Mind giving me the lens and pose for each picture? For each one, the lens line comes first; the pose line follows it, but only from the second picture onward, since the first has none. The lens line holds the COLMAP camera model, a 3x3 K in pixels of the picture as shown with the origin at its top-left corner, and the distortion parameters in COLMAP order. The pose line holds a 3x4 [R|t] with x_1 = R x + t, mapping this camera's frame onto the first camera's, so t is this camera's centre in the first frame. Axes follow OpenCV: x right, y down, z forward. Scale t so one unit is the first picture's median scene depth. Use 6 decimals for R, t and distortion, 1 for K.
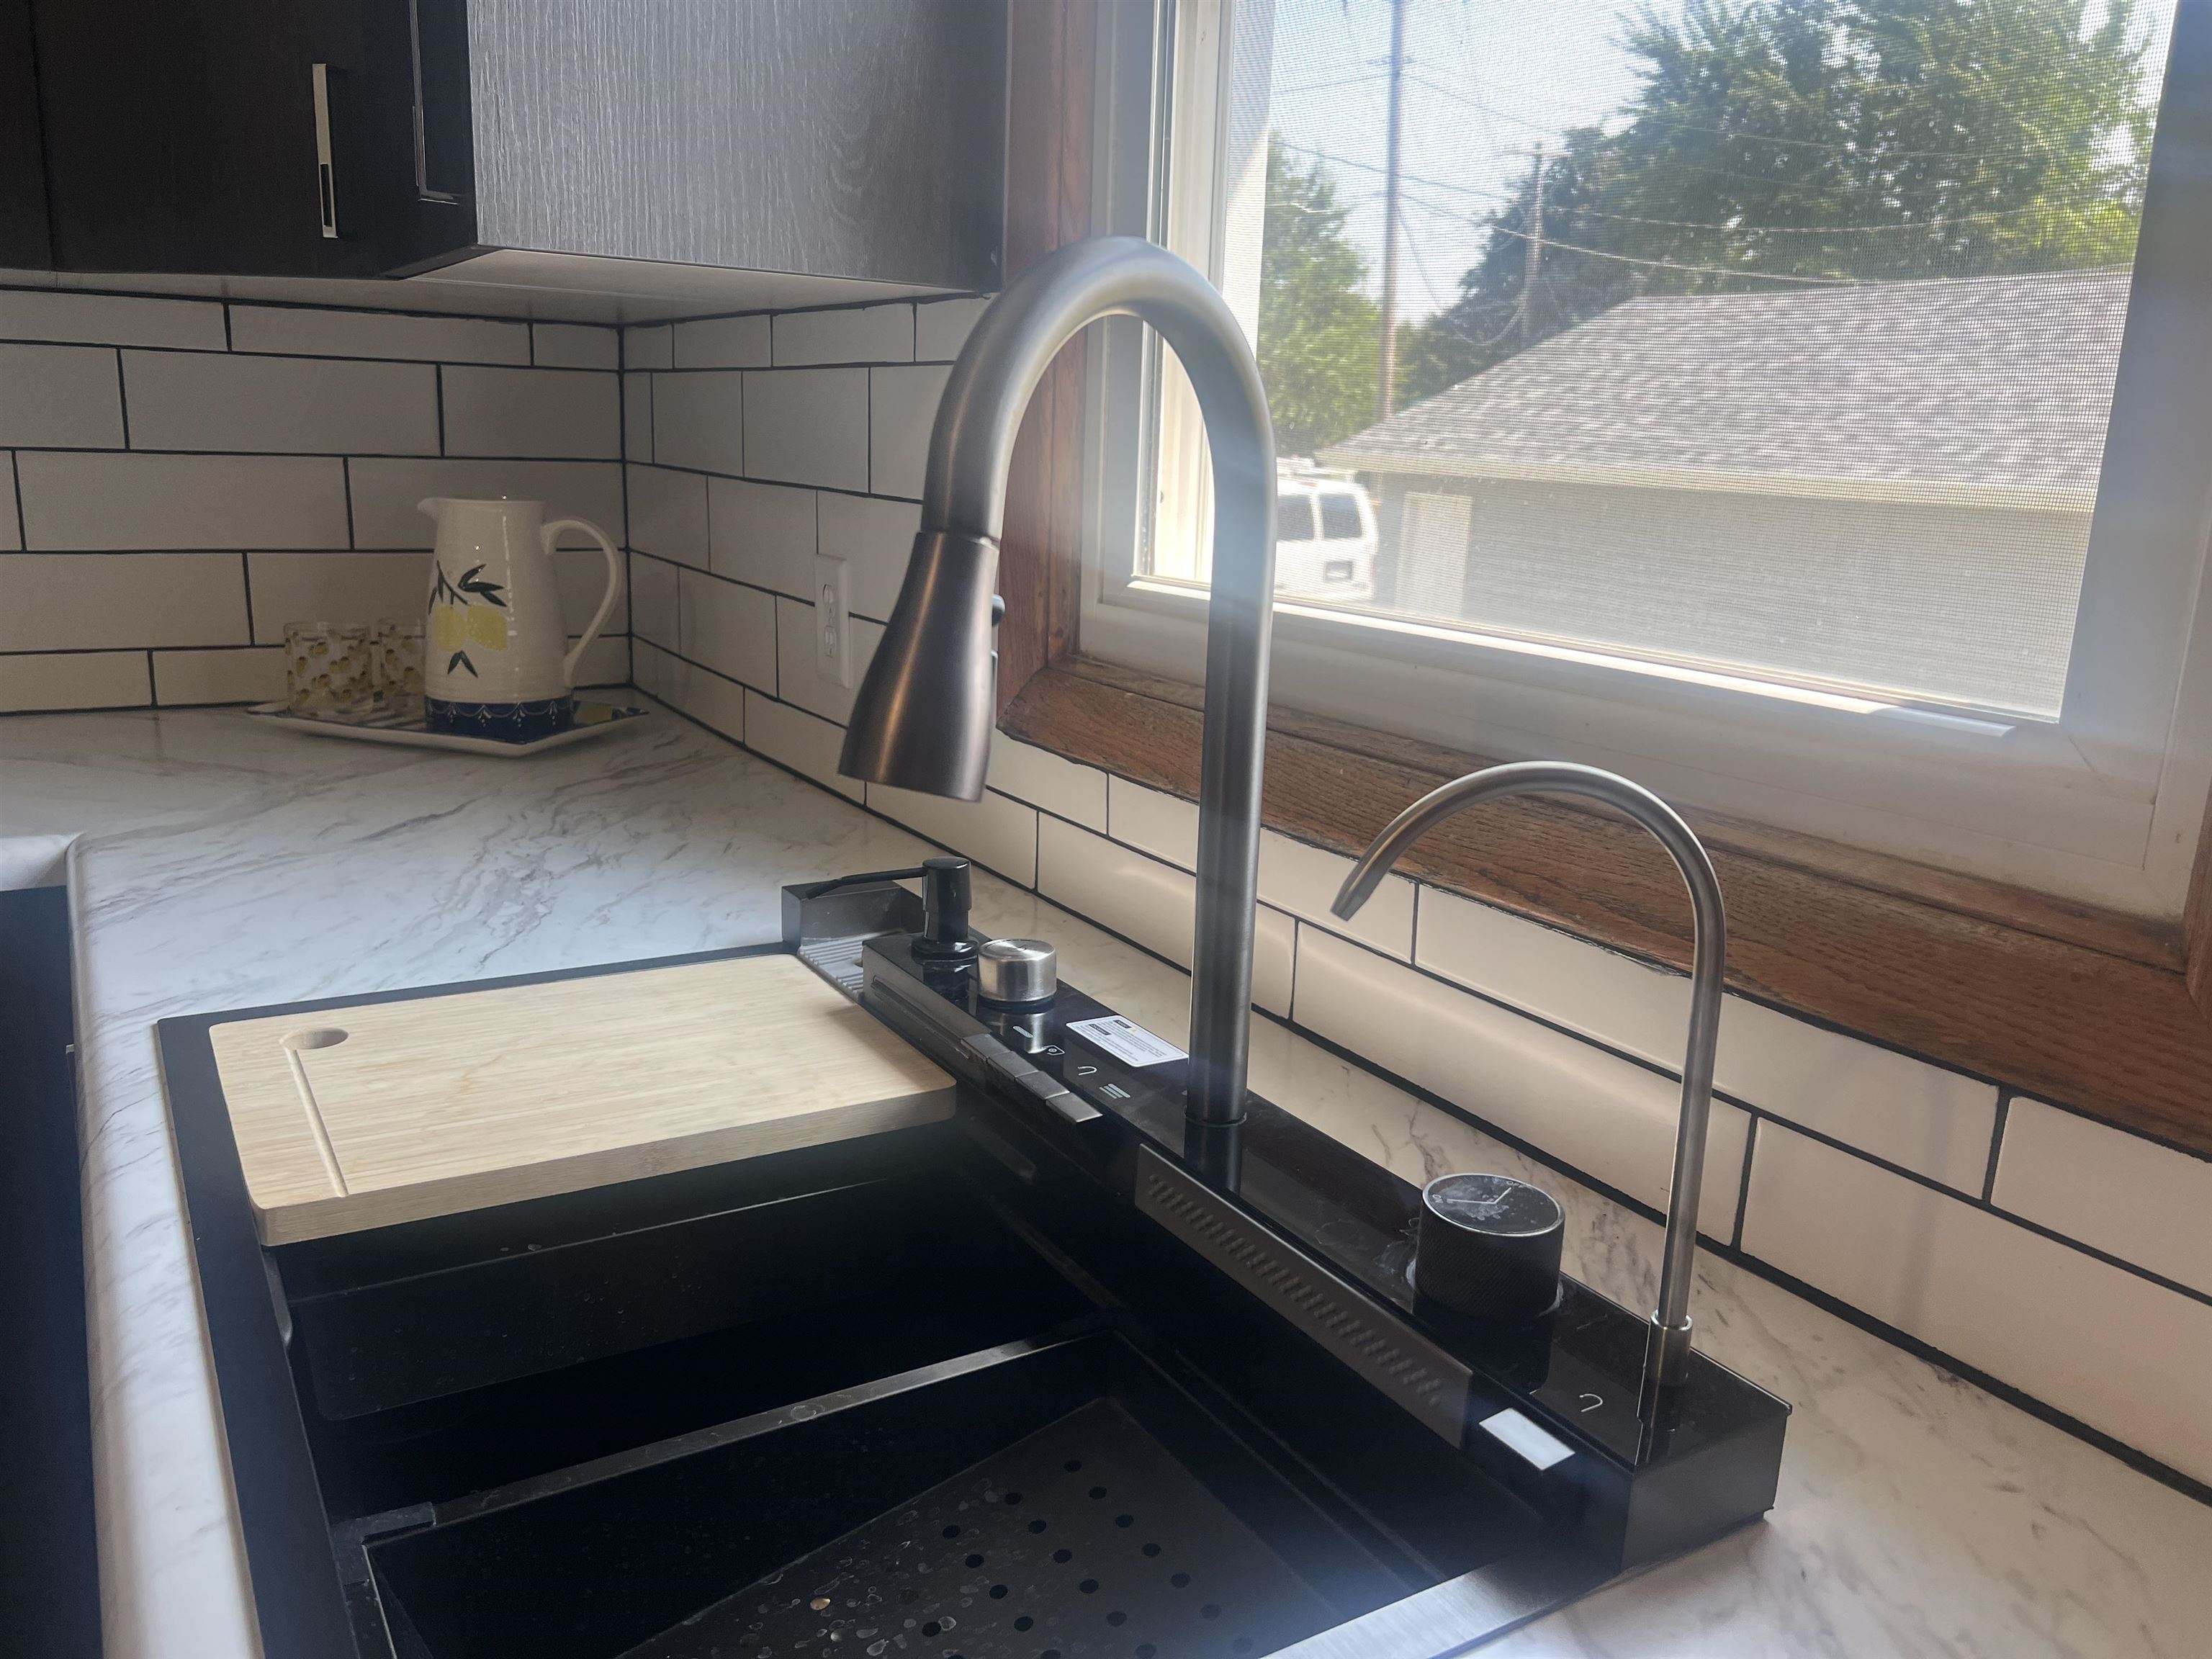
lens RADIAL K [[1690.5, 0, 1142.1], [0, 1690.5, 835.4], [0, 0, 1]] dist [0.003961, -0.031236]
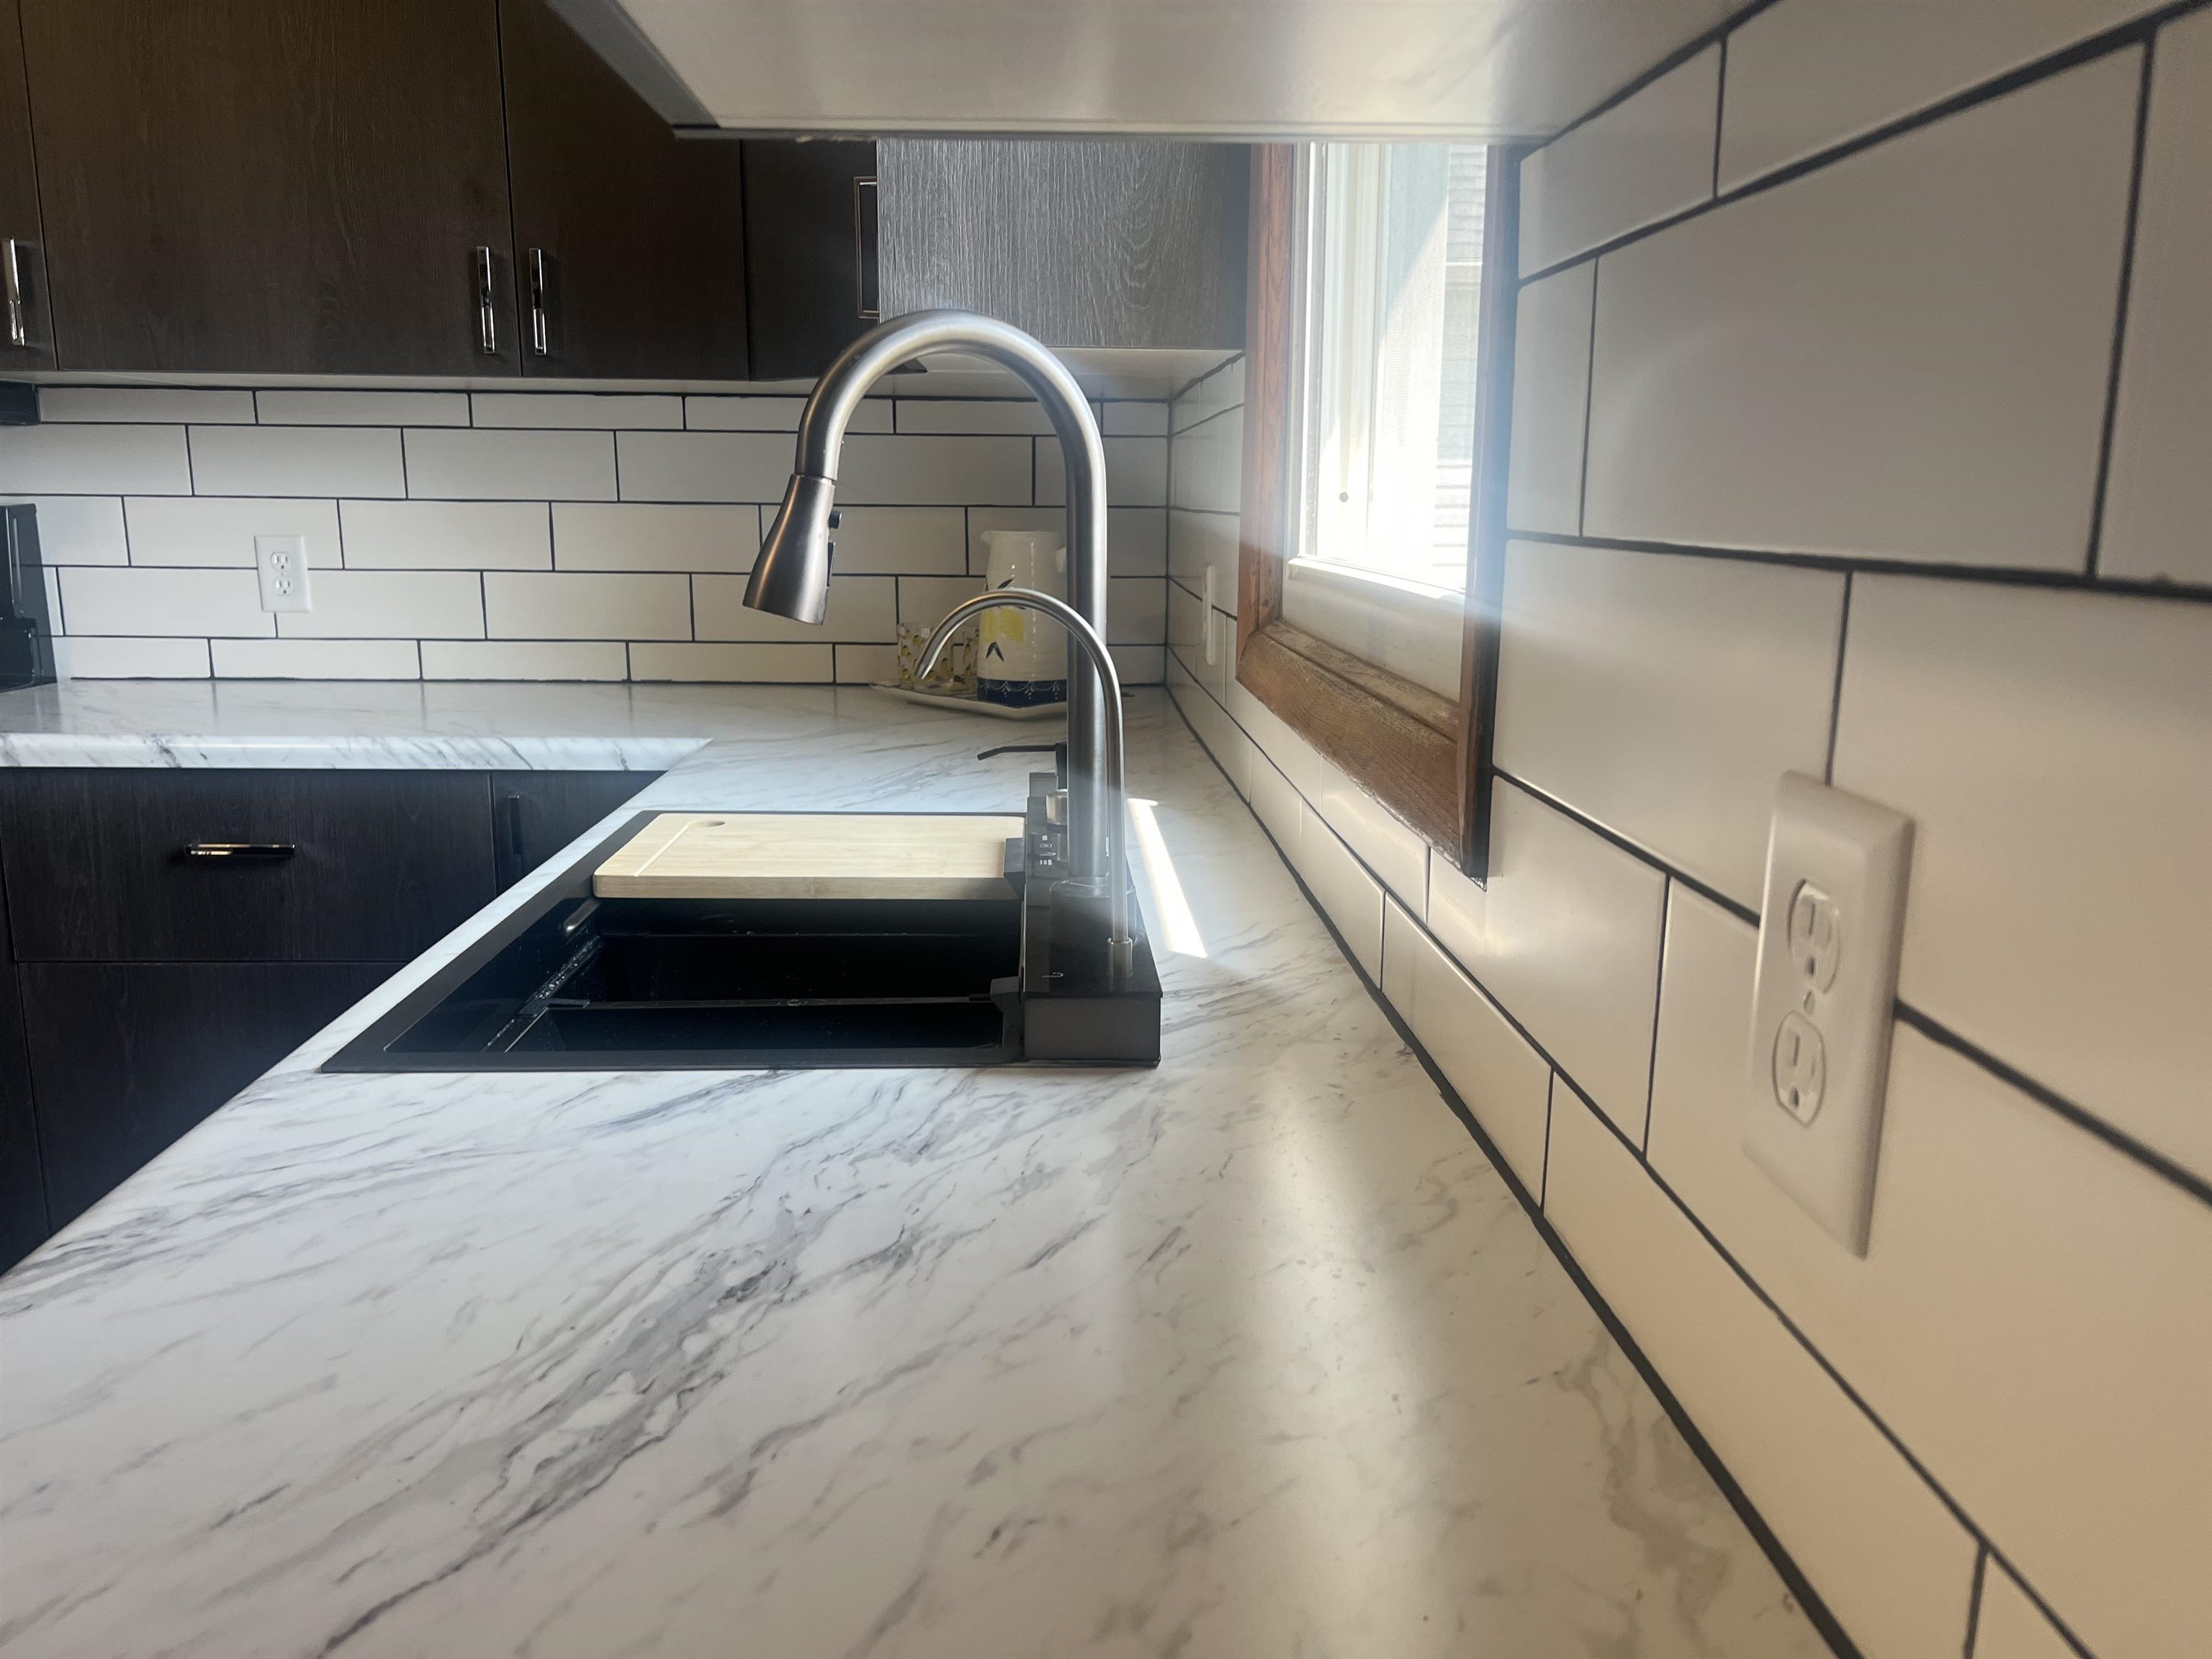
lens RADIAL K [[1690.5, 0, 1142.1], [0, 1690.5, 835.4], [0, 0, 1]] dist [0.003961, -0.031236]
pose [[0.879537, 0.062748, -0.471676, 0.521576], [-0.086485, 0.995837, -0.028791, 0.111512], [0.467906, 0.066116, 0.881302, -0.201049]]
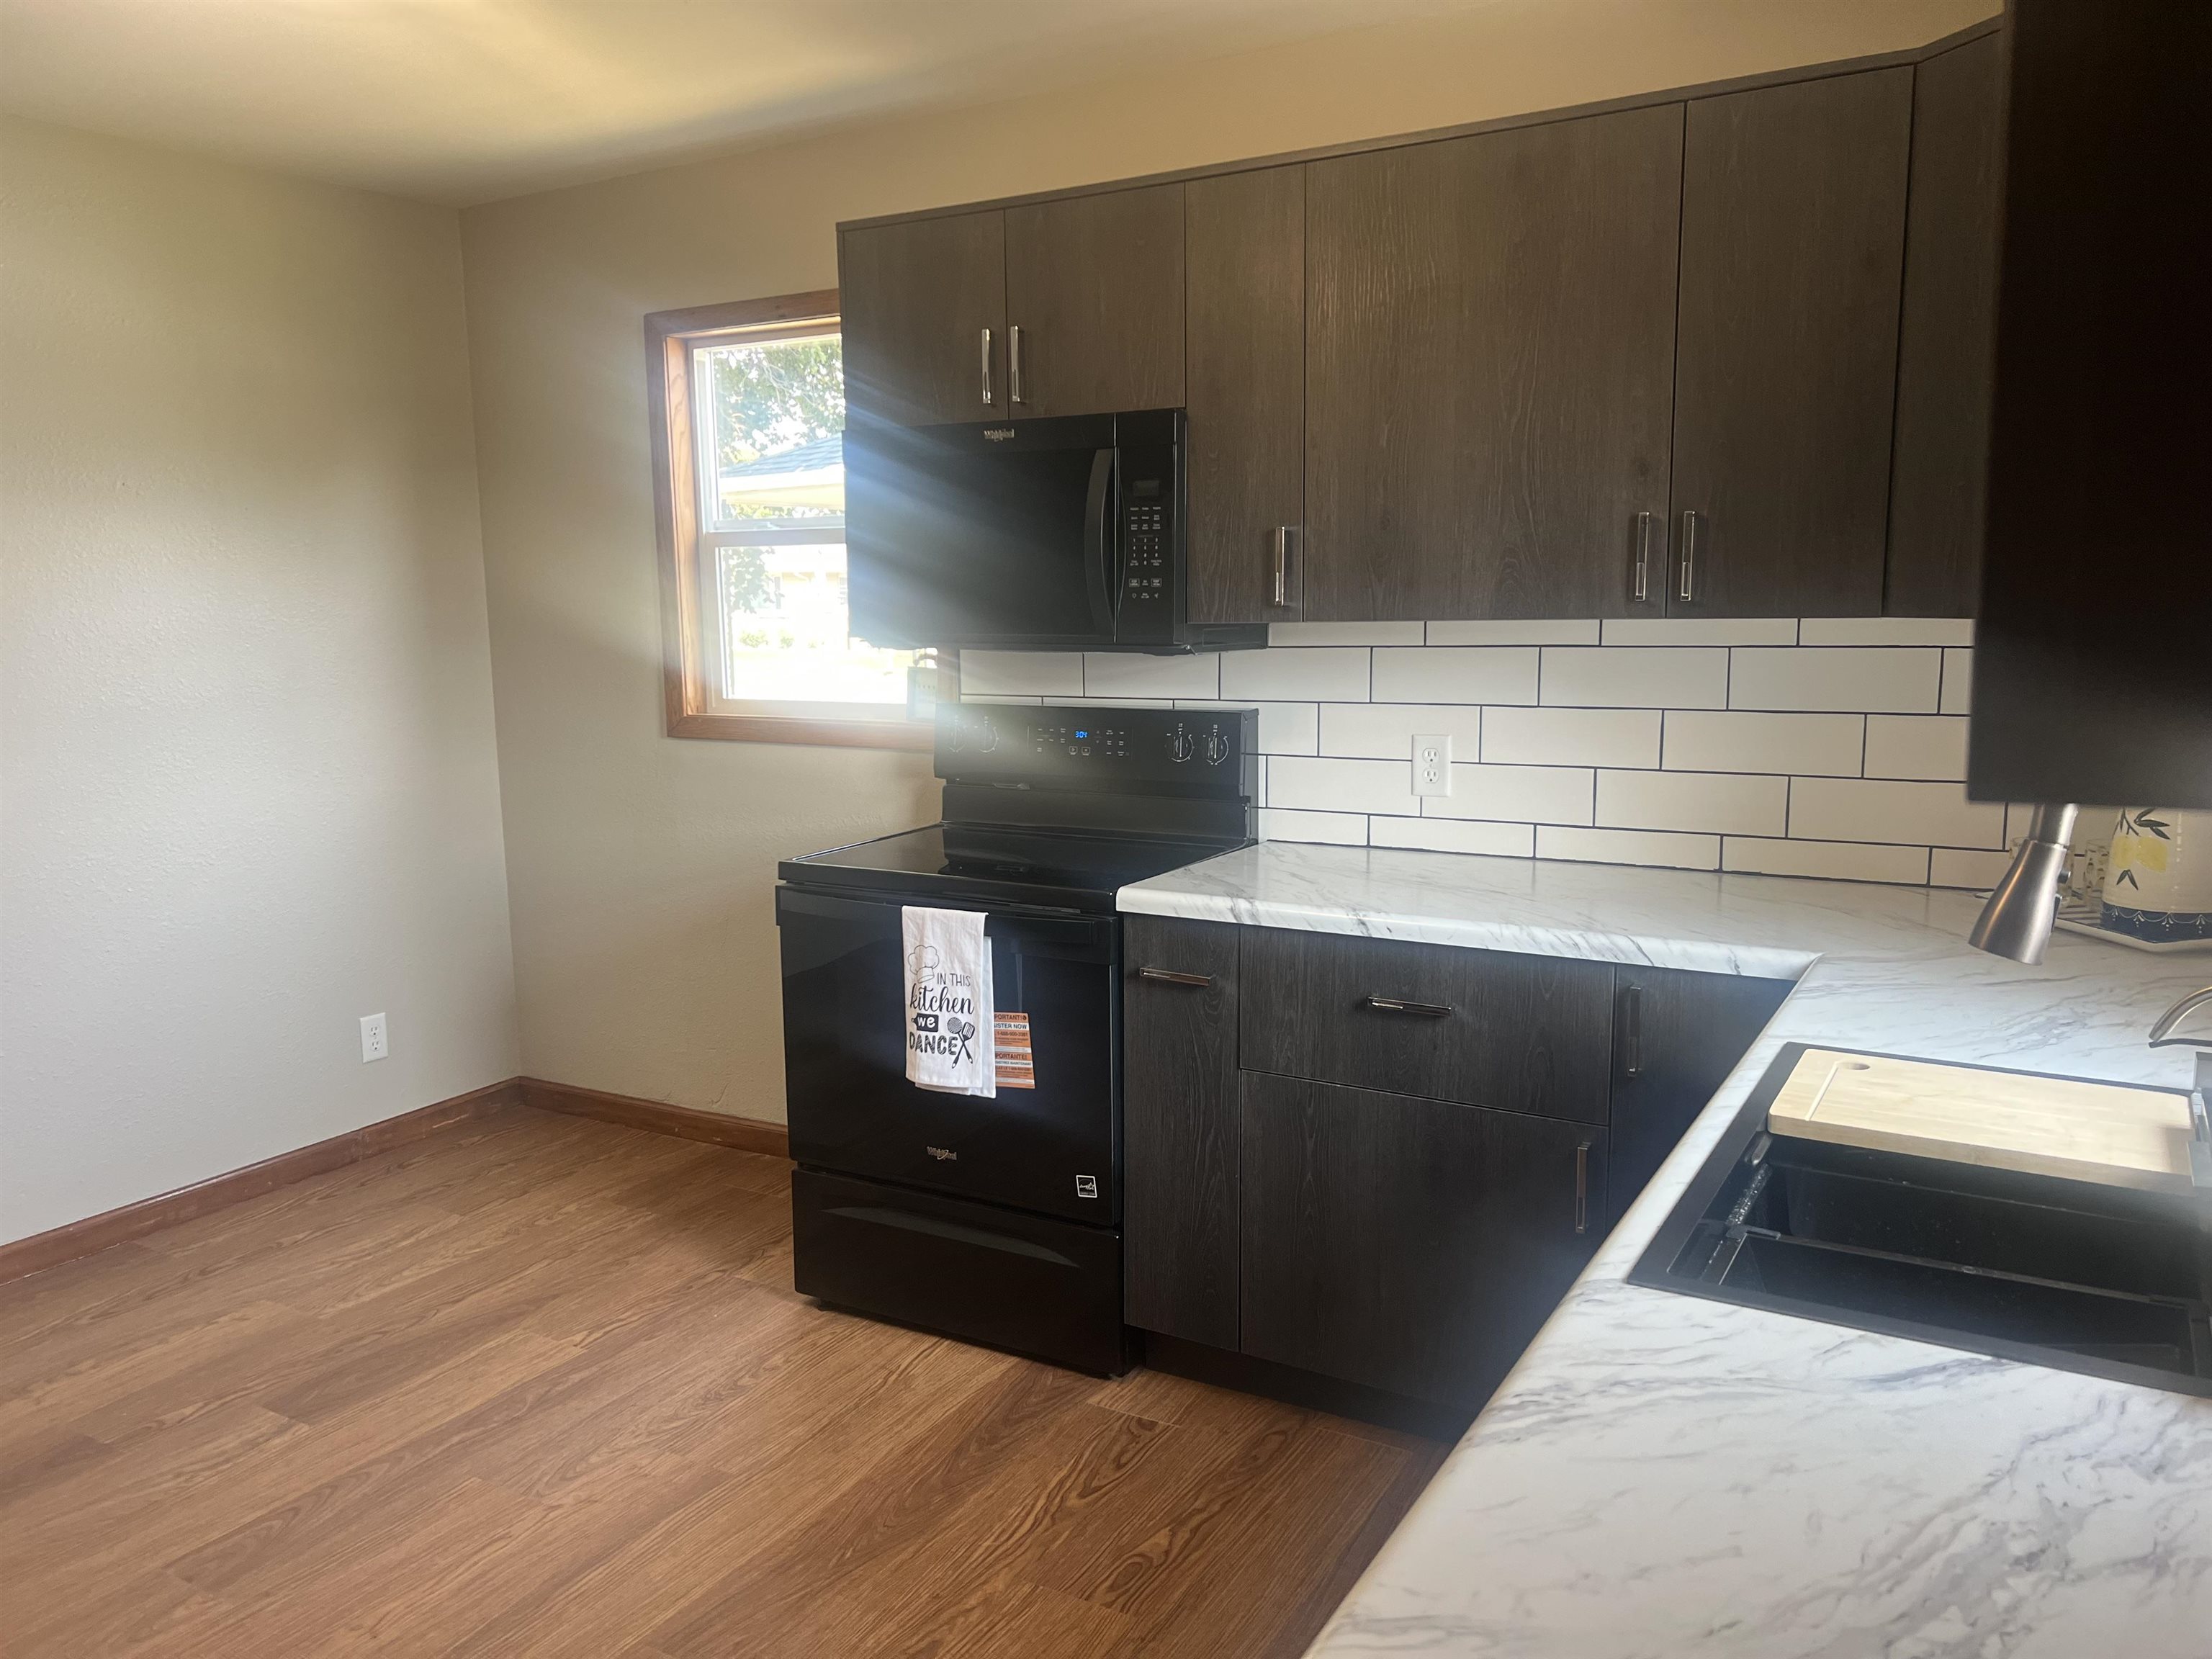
lens RADIAL K [[1669.9, 0, 1062.0], [0, 1669.9, 862.2], [0, 0, 1]] dist [0.058792, -0.070026]
pose [[0.449647, 0.096289, -0.888001, 0.593739], [-0.175994, 0.984234, 0.017608, 0.015178], [0.875696, 0.148365, 0.459504, -0.520146]]
